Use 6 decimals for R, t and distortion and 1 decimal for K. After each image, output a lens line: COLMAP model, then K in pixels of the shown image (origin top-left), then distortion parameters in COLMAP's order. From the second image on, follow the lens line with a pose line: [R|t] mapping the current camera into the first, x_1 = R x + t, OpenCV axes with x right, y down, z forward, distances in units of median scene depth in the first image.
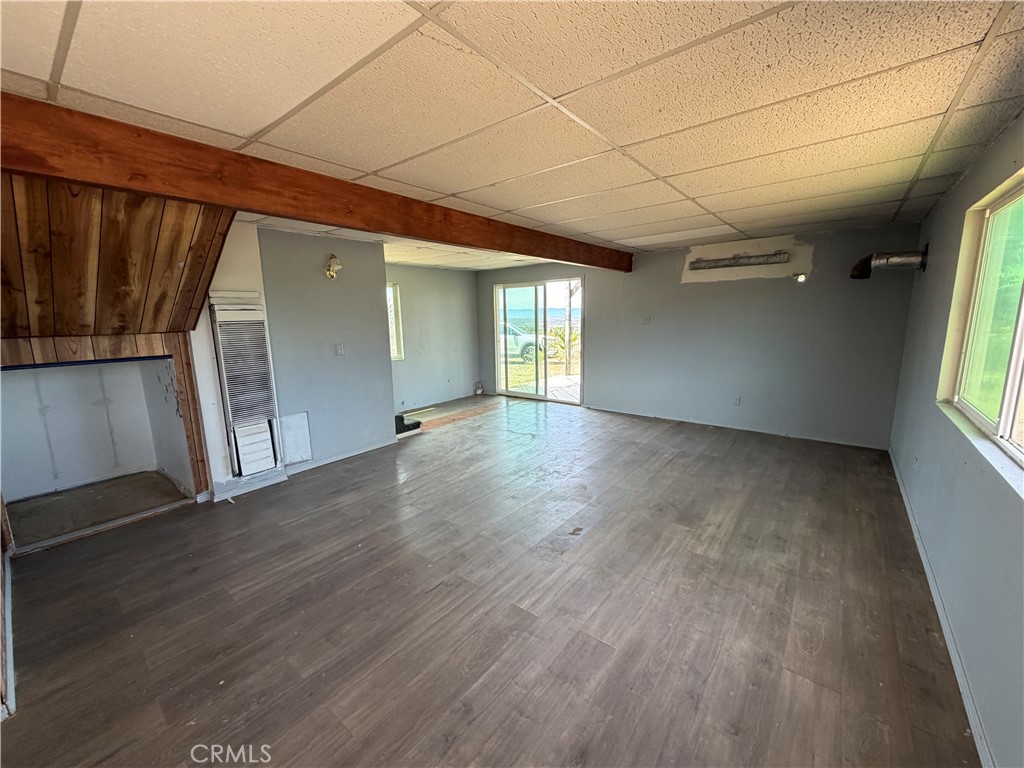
lens RADIAL K [[407.1, 0, 508.8], [0, 407.1, 385.0], [0, 0, 1]] dist [-0.002248, 0.000162]
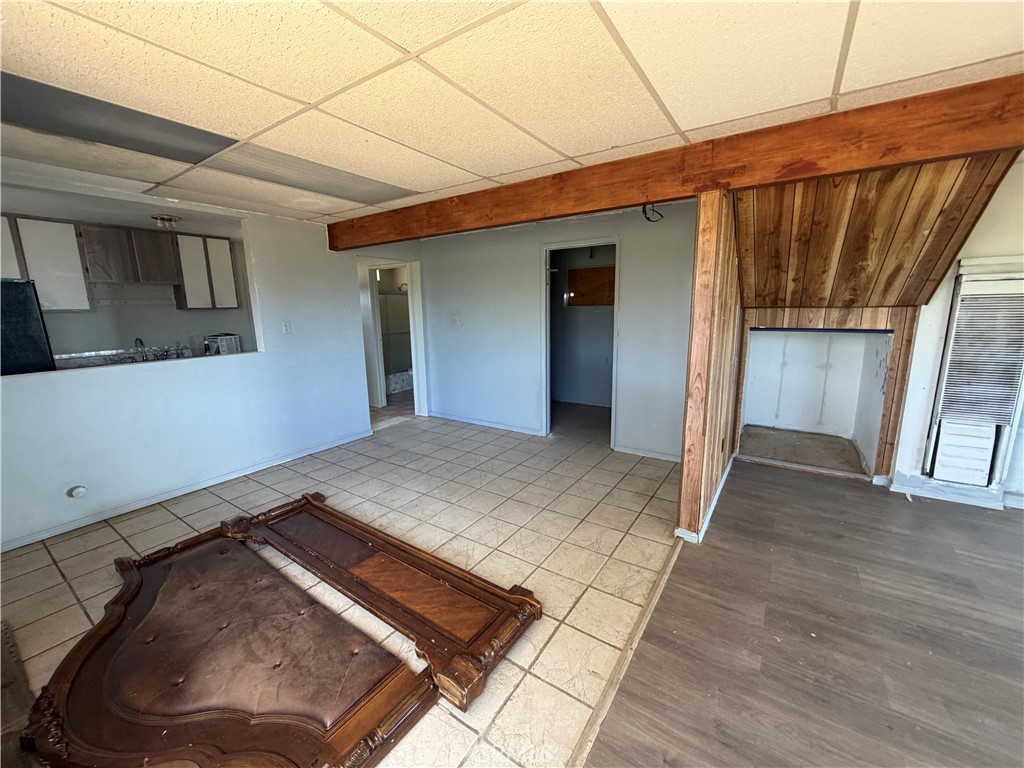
lens RADIAL K [[407.1, 0, 513.4], [0, 407.1, 384.0], [0, 0, 1]] dist [-0.002248, 0.000162]
pose [[0.082825, 0.204332, -0.975392, 0.081522], [-0.154655, 0.969532, 0.189972, 0.008550], [0.984491, 0.135115, 0.111902, 0.010501]]
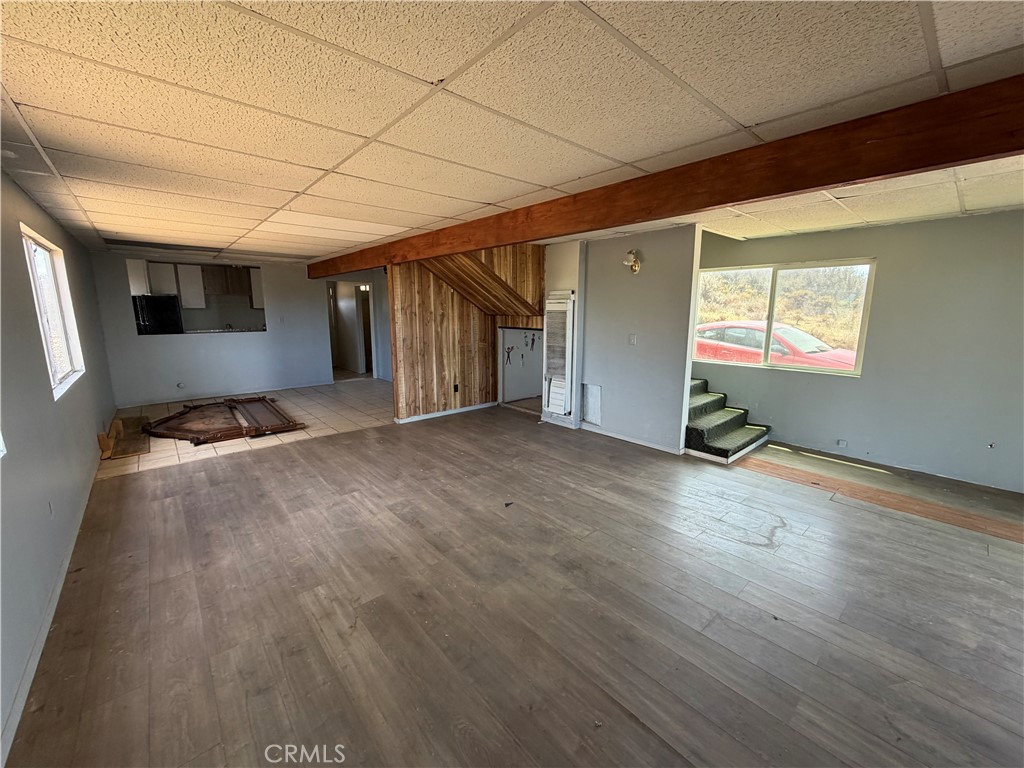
lens RADIAL K [[407.1, 0, 509.6], [0, 407.1, 383.0], [0, 0, 1]] dist [-0.002248, 0.000162]
pose [[-0.170806, 0.195032, -0.965809, 1.055088], [-0.165765, 0.960554, 0.223287, -0.248305], [0.971261, 0.198237, -0.131739, 1.303190]]
